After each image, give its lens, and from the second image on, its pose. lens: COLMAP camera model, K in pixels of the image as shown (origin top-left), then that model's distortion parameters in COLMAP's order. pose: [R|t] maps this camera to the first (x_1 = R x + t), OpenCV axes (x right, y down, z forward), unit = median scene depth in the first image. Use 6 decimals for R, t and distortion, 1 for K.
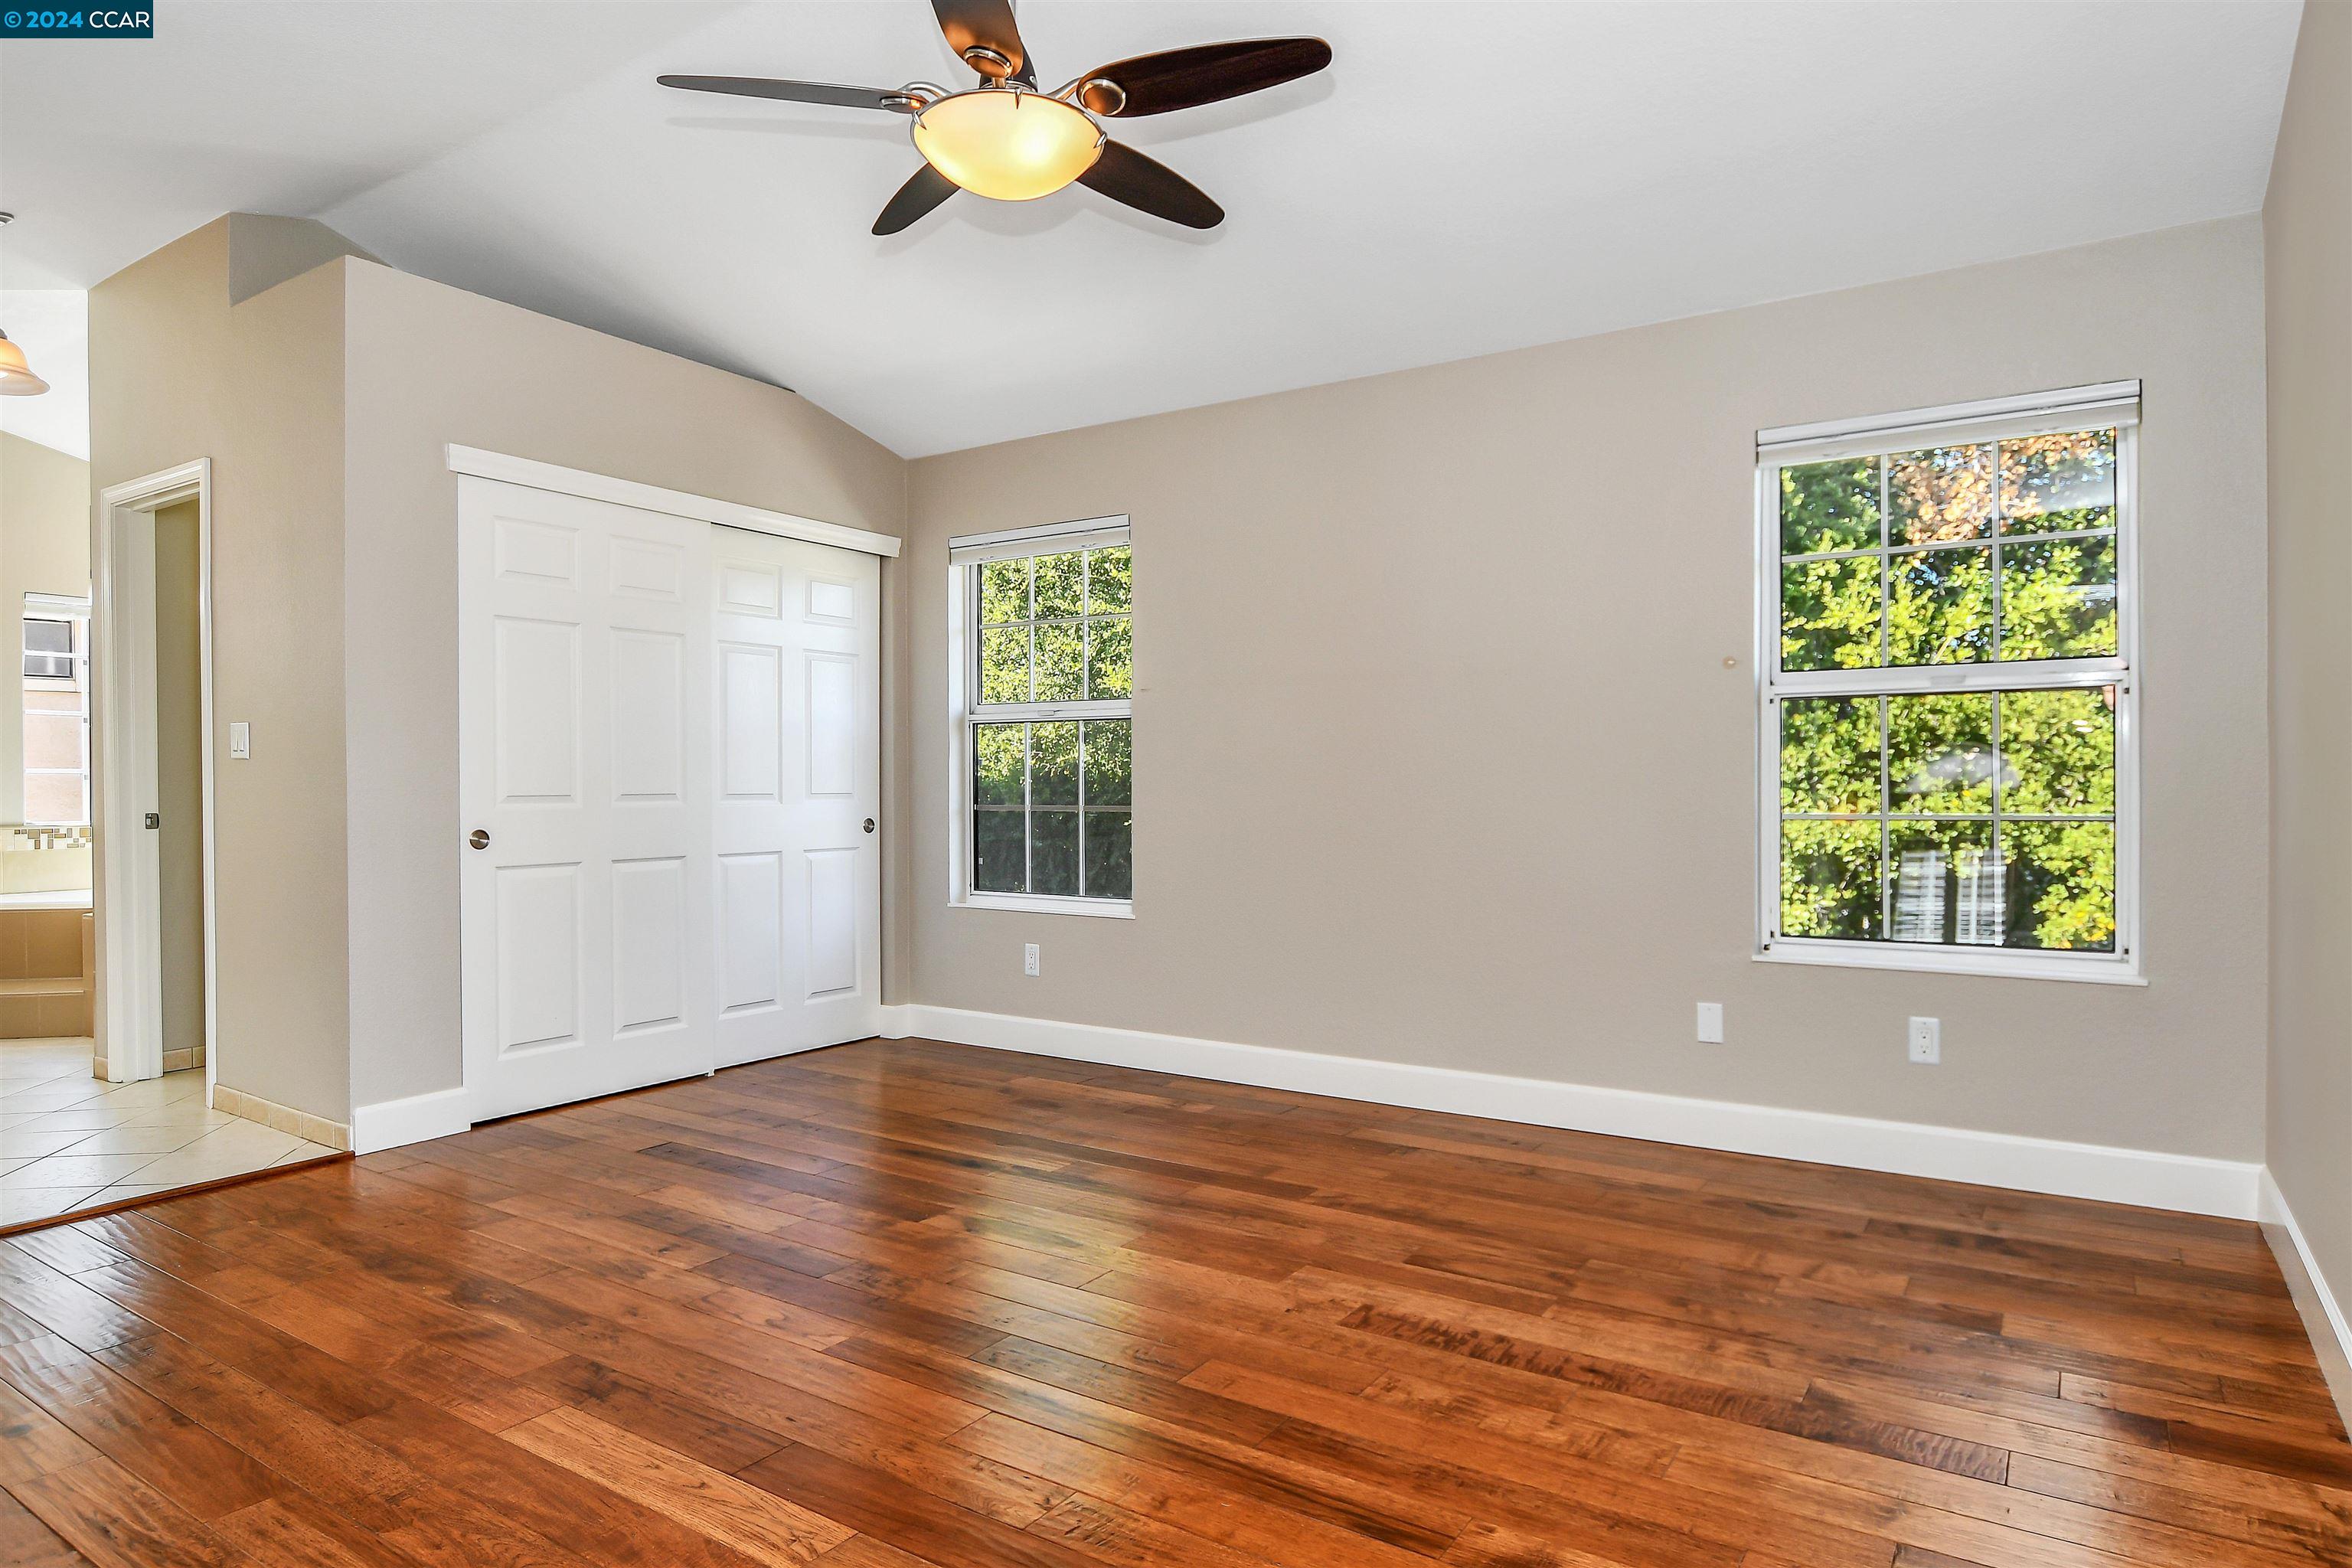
lens RADIAL K [[1283.0, 0, 1169.3], [0, 1283.0, 791.4], [0, 0, 1]] dist [-0.021410, 0.001407]
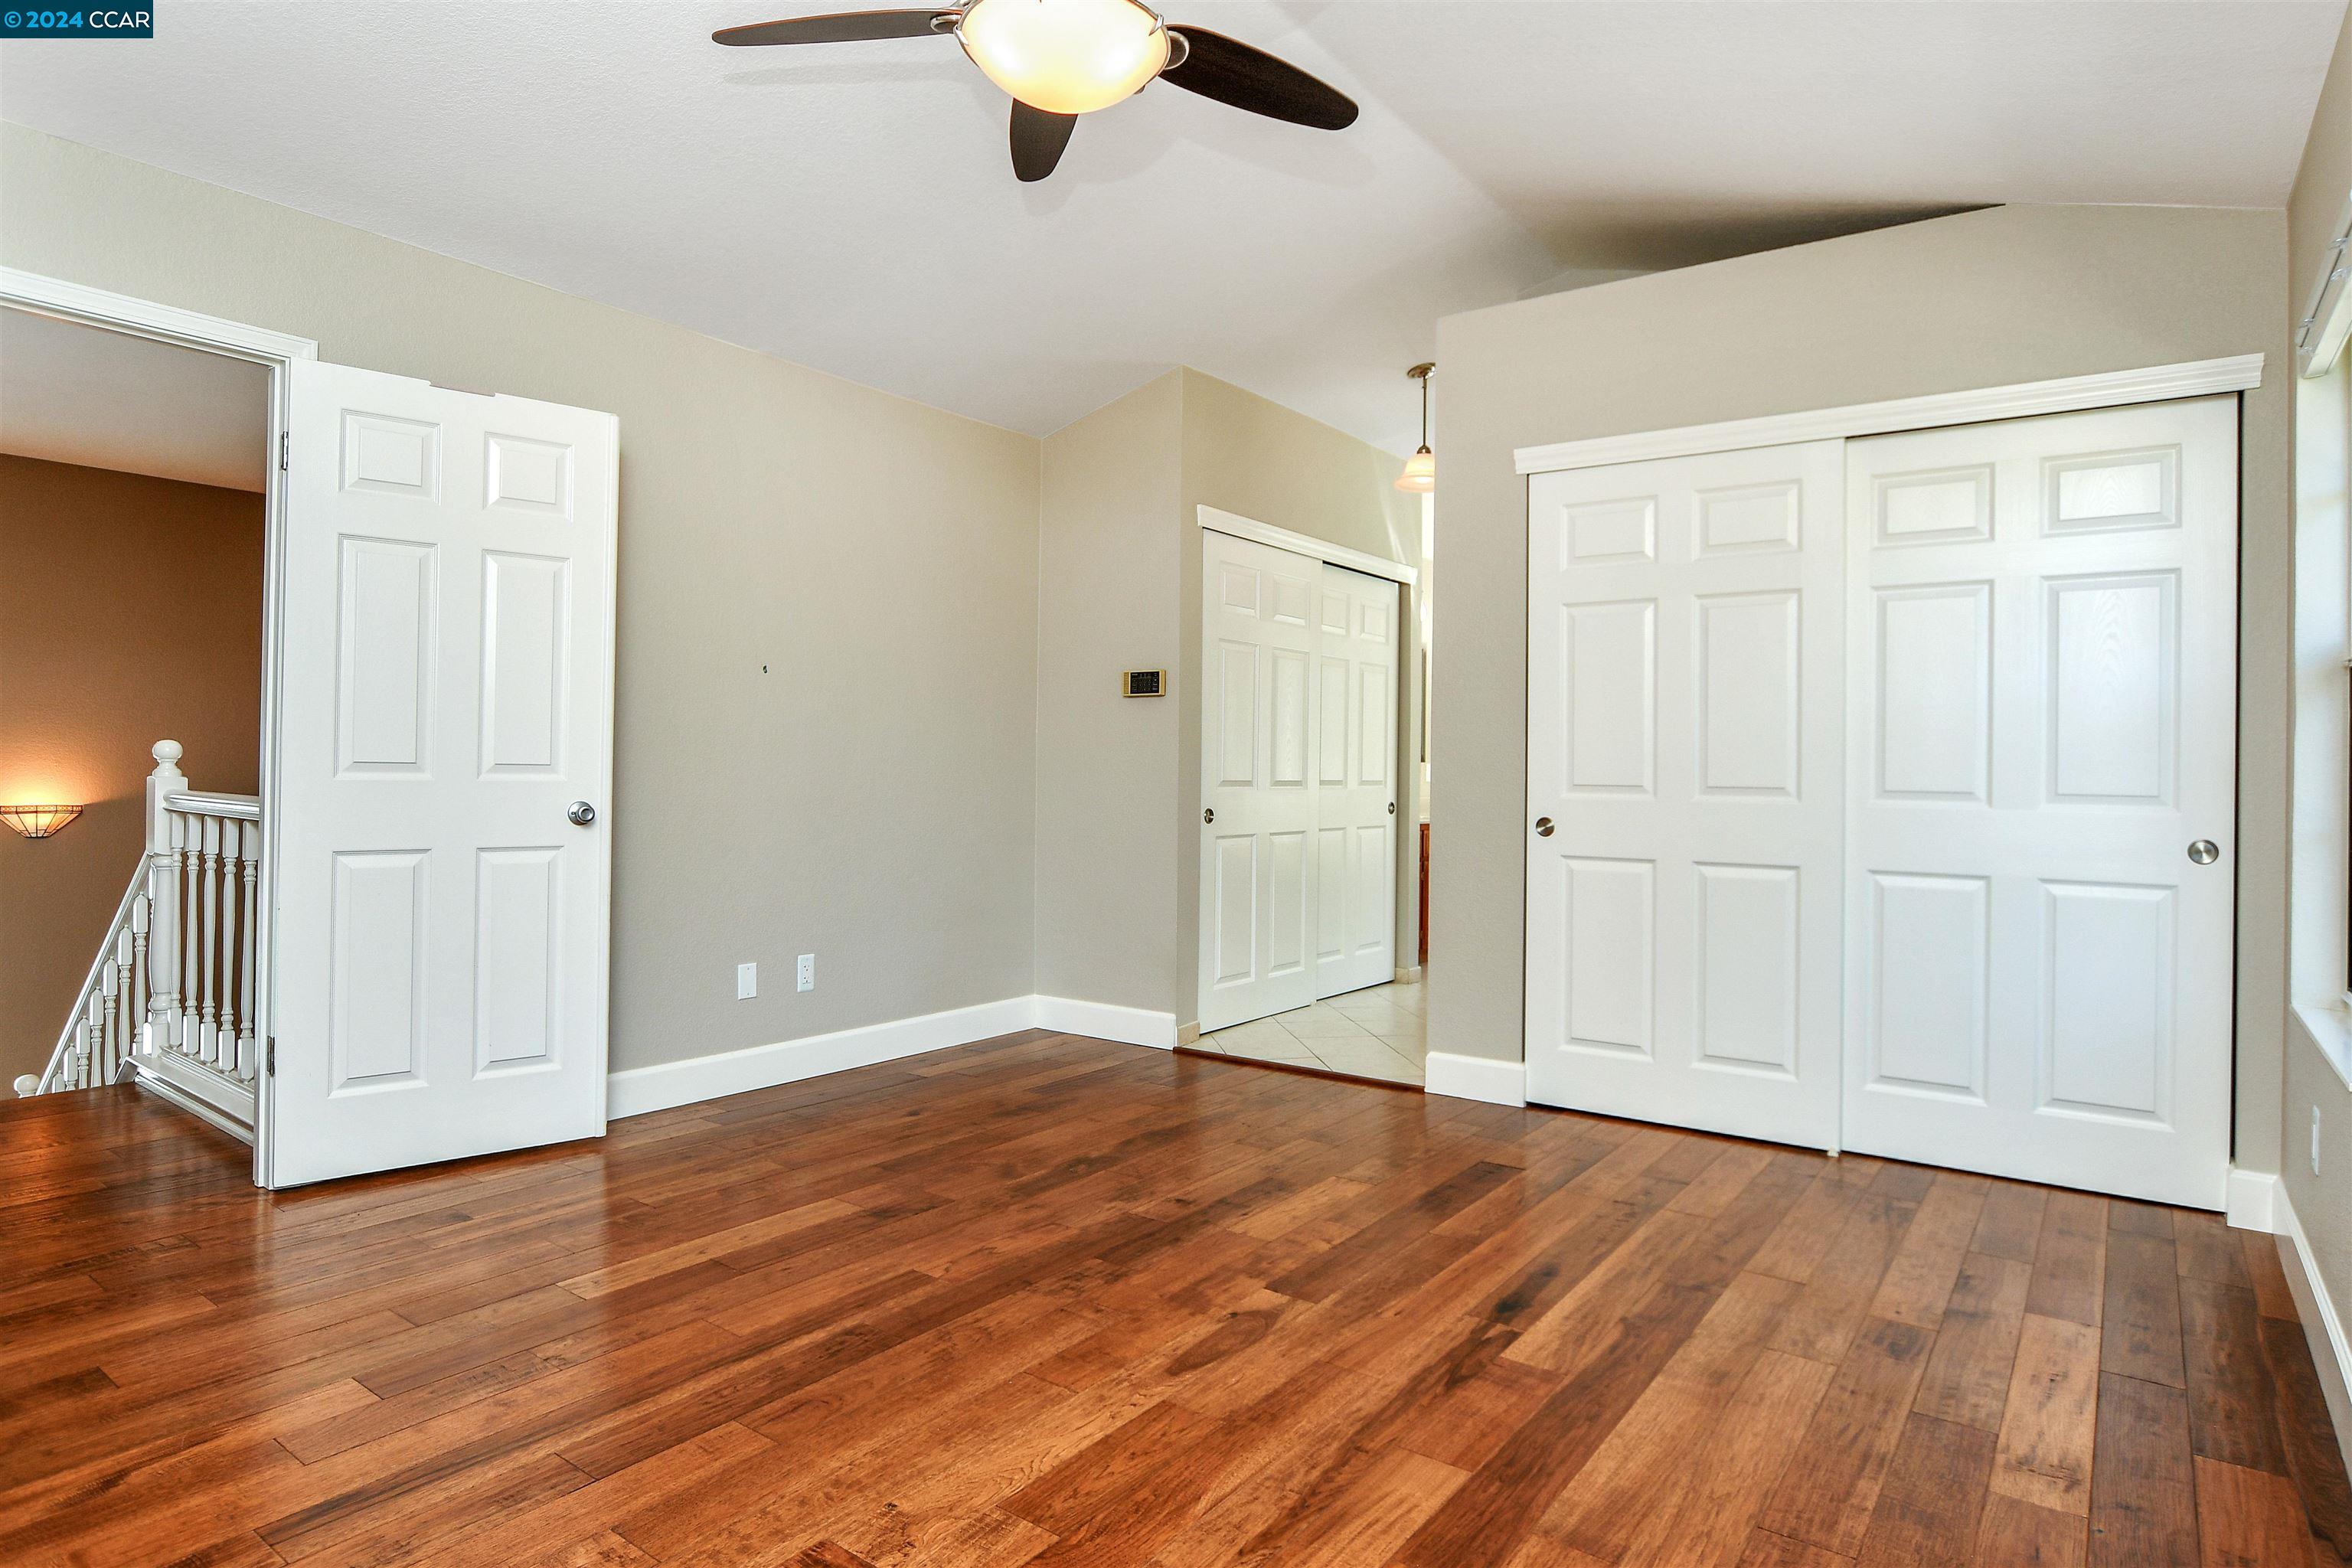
lens RADIAL K [[1297.3, 0, 1176.1], [0, 1297.3, 768.3], [0, 0, 1]] dist [-0.009000, 0.000906]
pose [[-0.014012, 0.001713, -0.999900, 0.532748], [-0.020143, 0.999795, 0.001995, -0.005597], [0.999699, 0.020169, -0.013975, 0.764688]]
